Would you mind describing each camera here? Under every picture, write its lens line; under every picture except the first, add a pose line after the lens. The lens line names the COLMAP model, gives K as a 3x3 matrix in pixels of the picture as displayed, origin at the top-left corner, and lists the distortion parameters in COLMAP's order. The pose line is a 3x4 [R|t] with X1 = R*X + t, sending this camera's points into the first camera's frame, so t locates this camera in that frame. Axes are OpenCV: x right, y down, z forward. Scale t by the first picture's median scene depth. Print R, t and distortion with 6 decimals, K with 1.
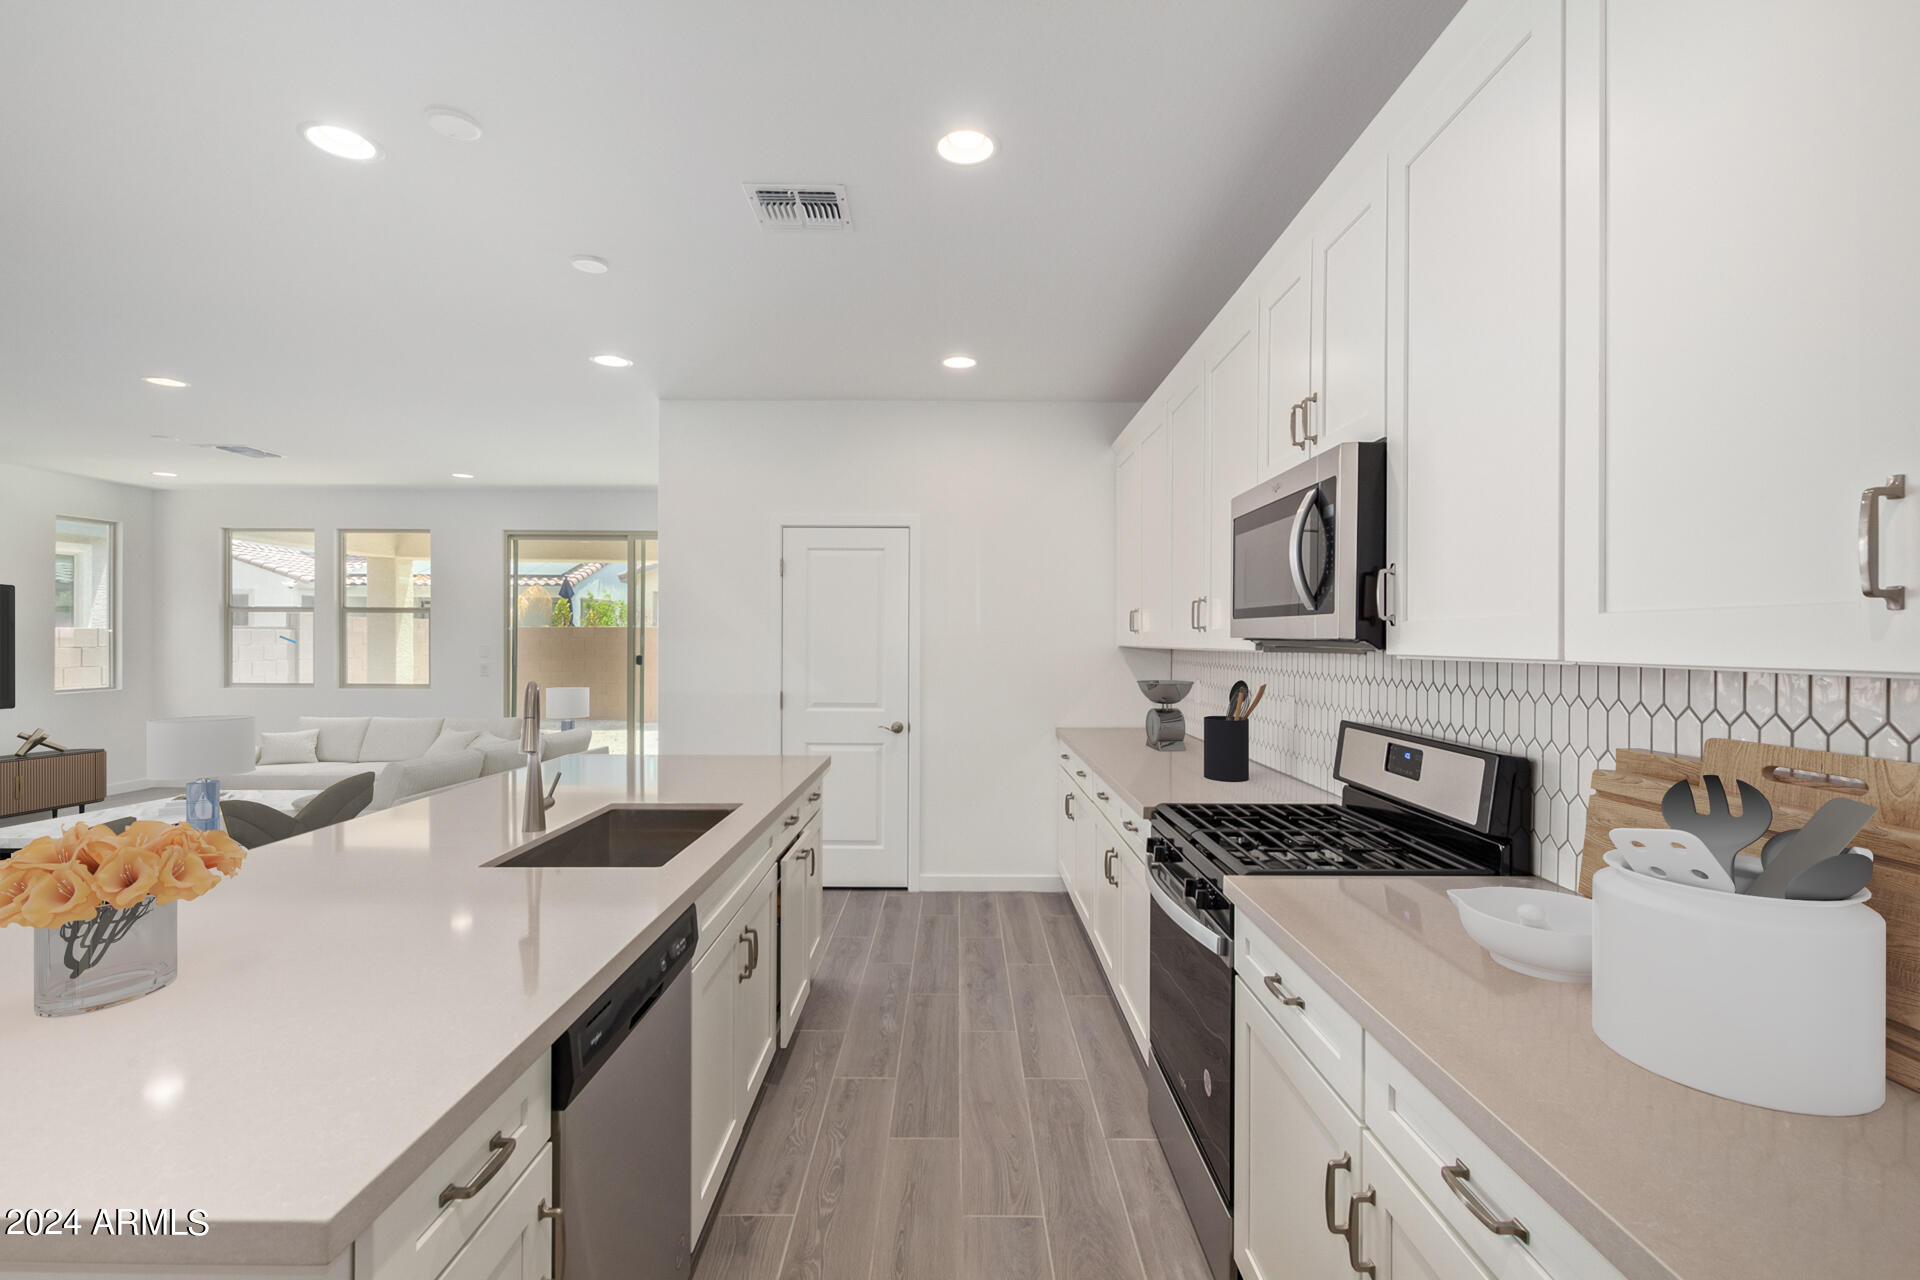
lens RADIAL K [[874.7, 0, 952.6], [0, 874.7, 637.9], [0, 0, 1]] dist [0.008259, -0.003965]
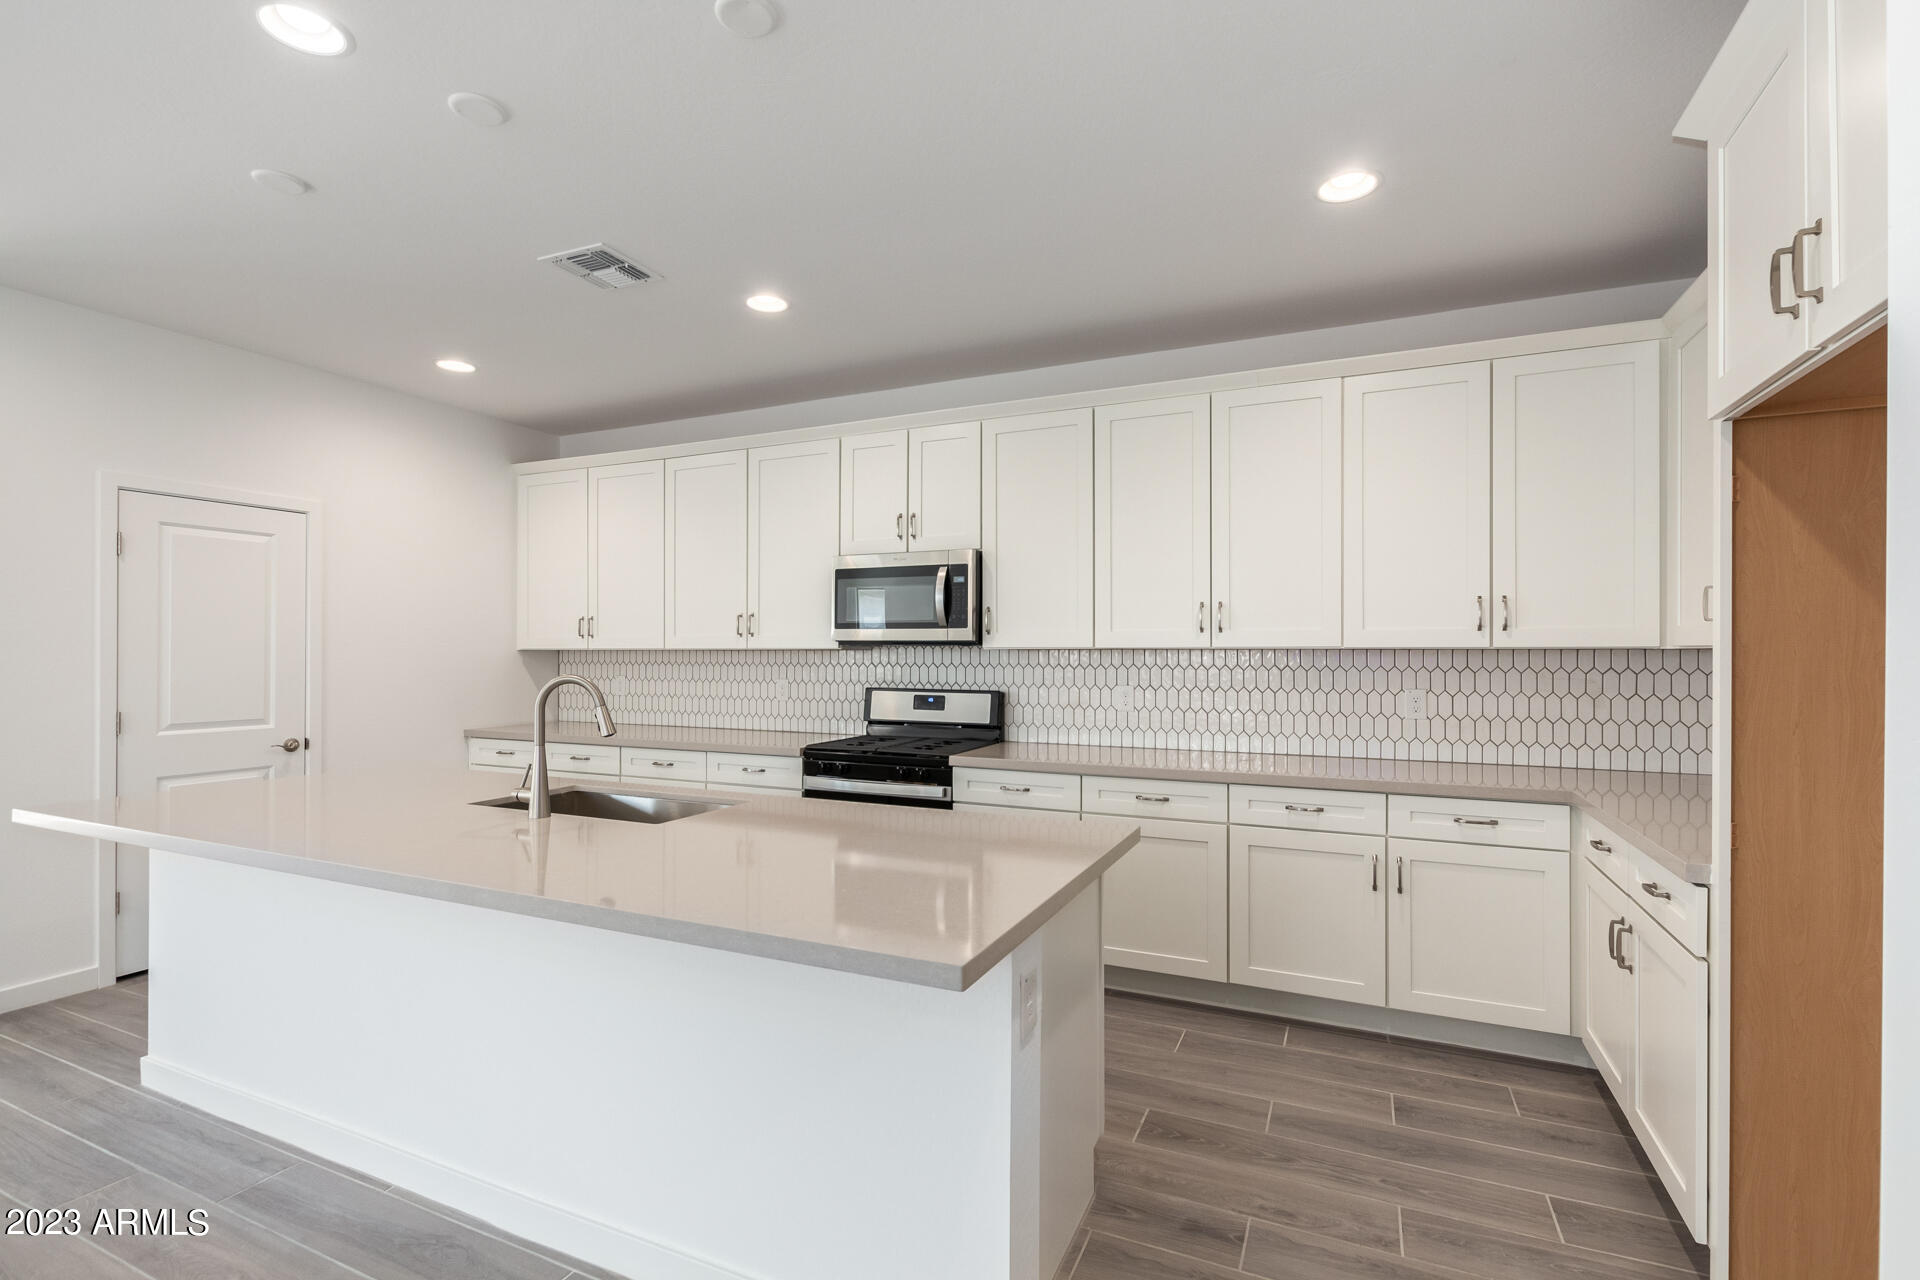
lens RADIAL K [[894.6, 0, 952.2], [0, 894.6, 638.3], [0, 0, 1]] dist [0.015611, -0.000705]
pose [[0.424082, 0.007724, 0.905591, -0.727705], [0.000242, 0.999963, -0.008642, 0.007108], [-0.905624, 0.003884, 0.424064, 0.051748]]
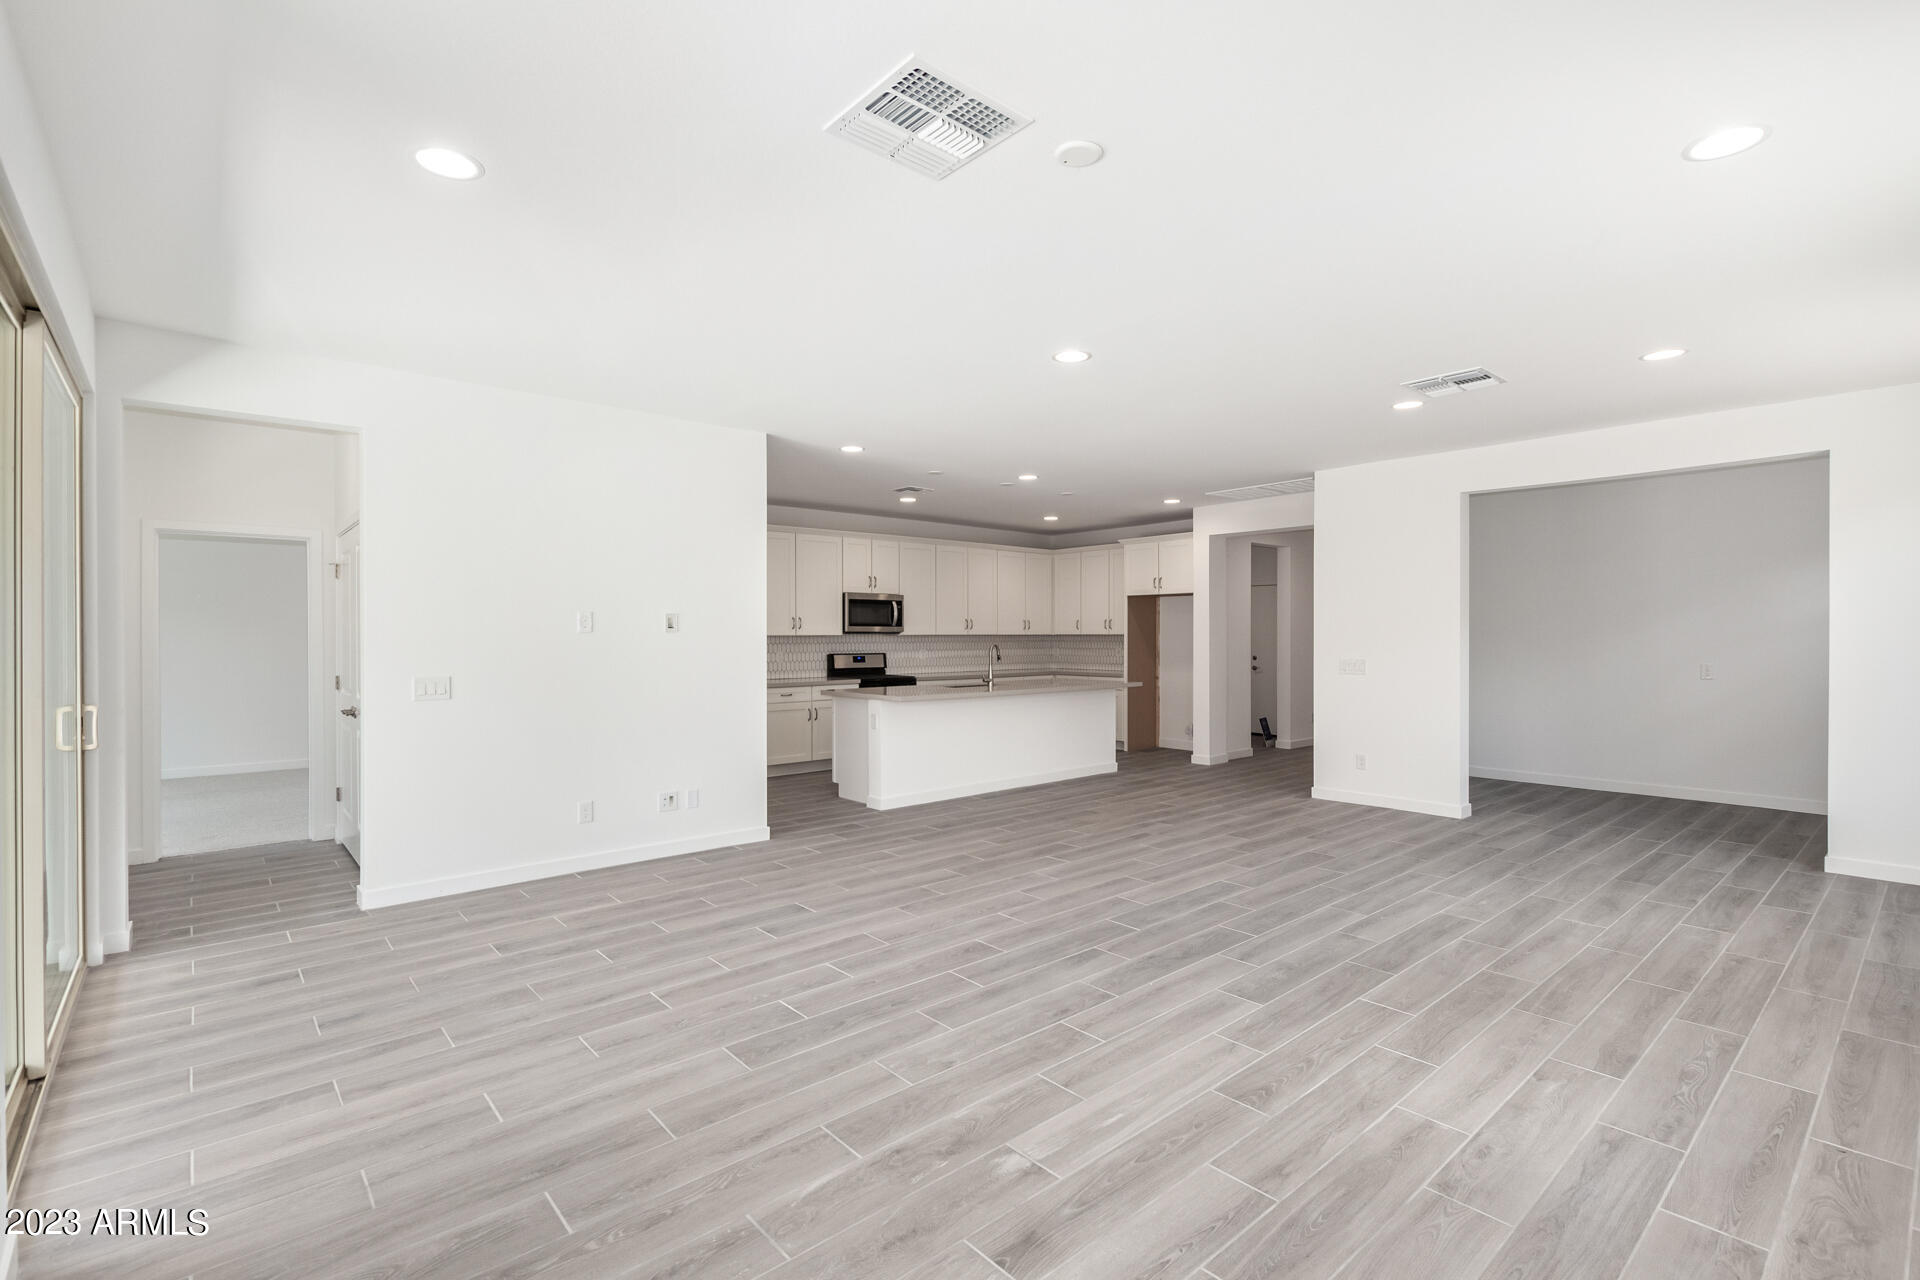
lens RADIAL K [[874.7, 0, 971.0], [0, 874.7, 637.1], [0, 0, 1]] dist [0.008259, -0.003965]
pose [[-0.667978, -0.004827, 0.744166, -1.765104], [-0.002781, 0.999988, 0.003990, 0.004725], [-0.744176, 0.000596, -0.667983, 1.978792]]
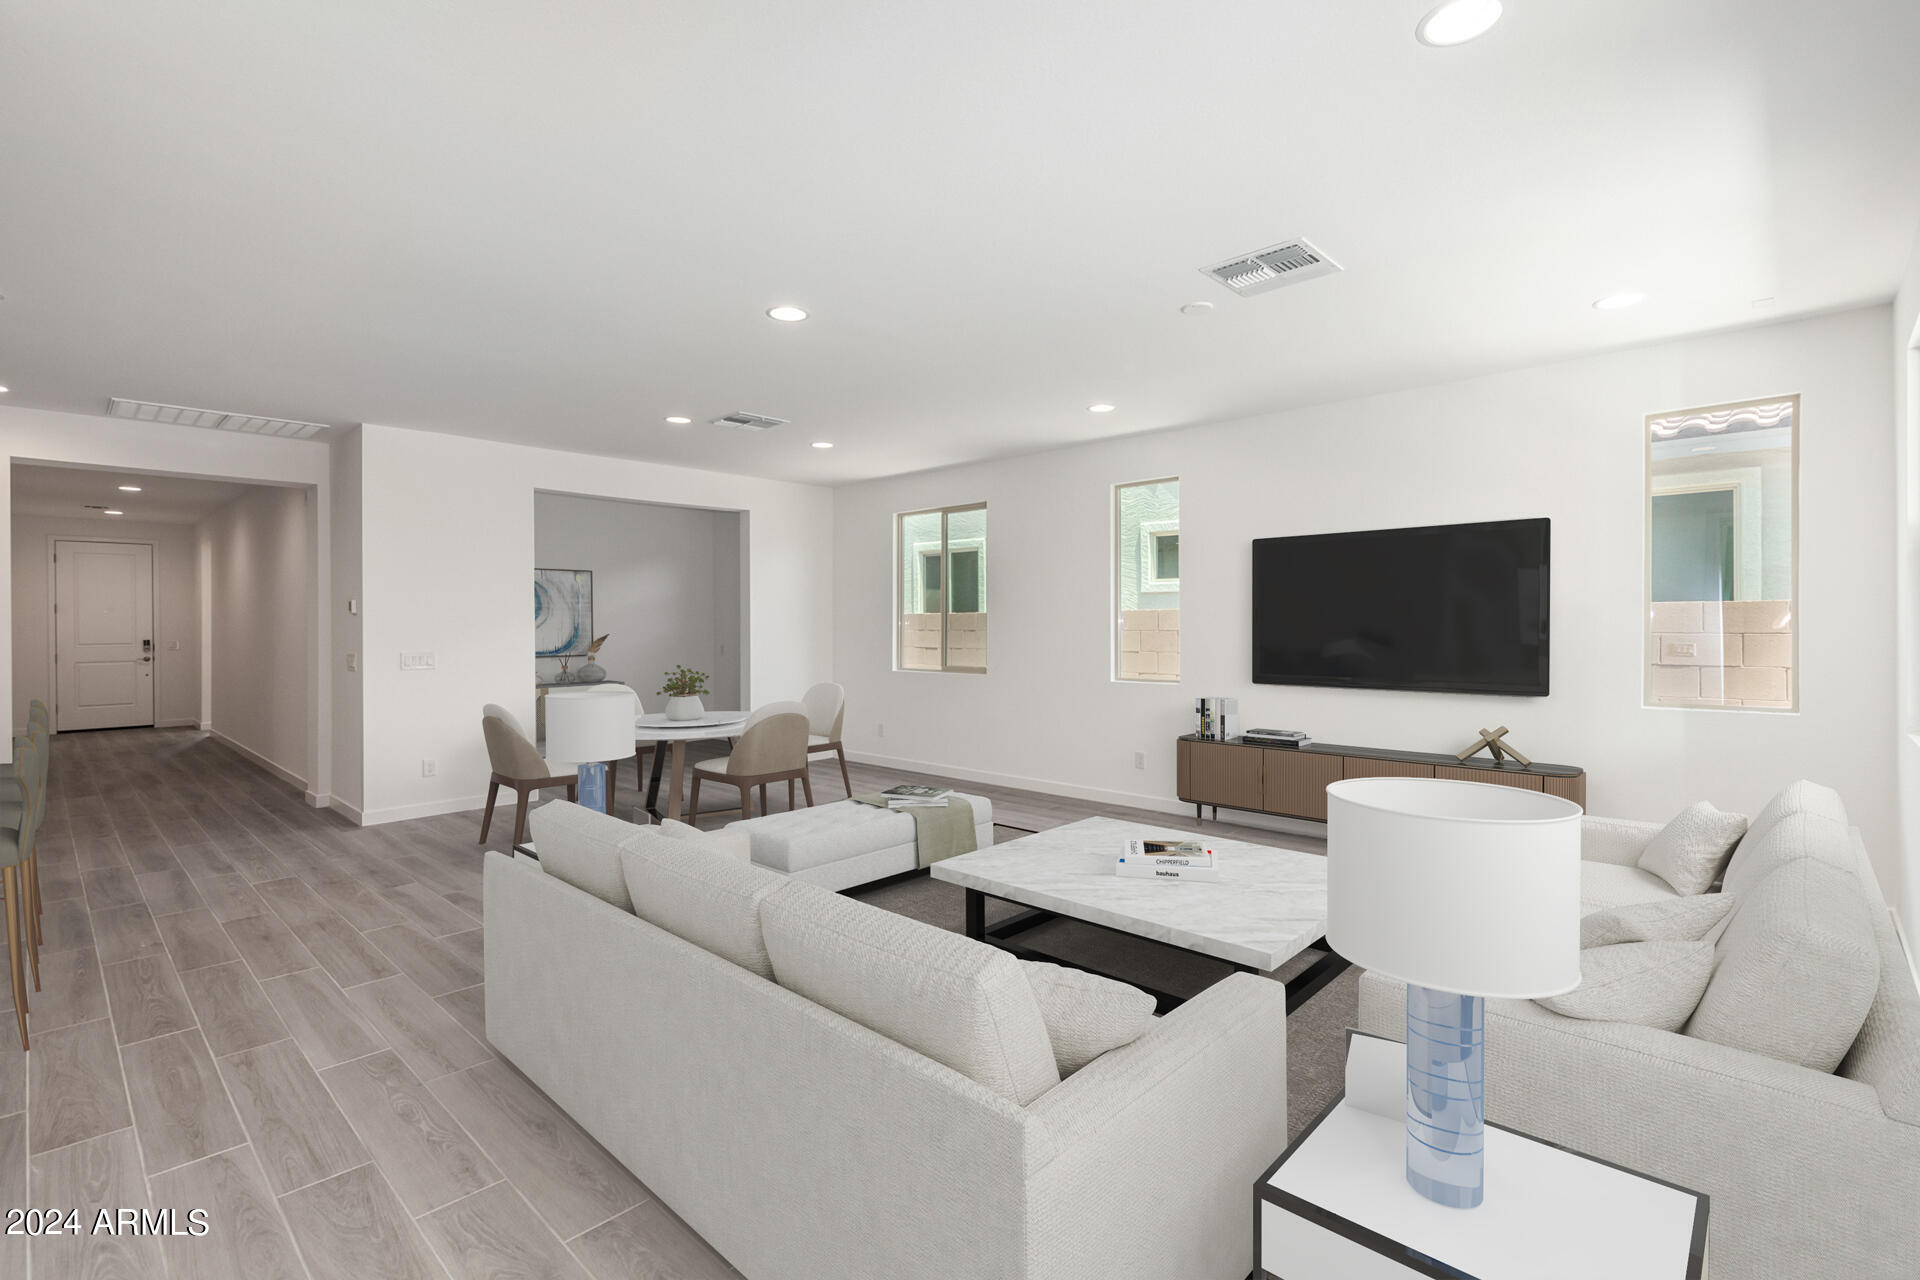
lens RADIAL K [[874.7, 0, 937.5], [0, 874.7, 630.5], [0, 0, 1]] dist [0.008259, -0.003965]
pose [[-0.694592, 0.006980, -0.719370, -0.447004], [0.004800, 0.999976, 0.005068, 0.012681], [0.719388, 0.000067, -0.694608, 1.960541]]
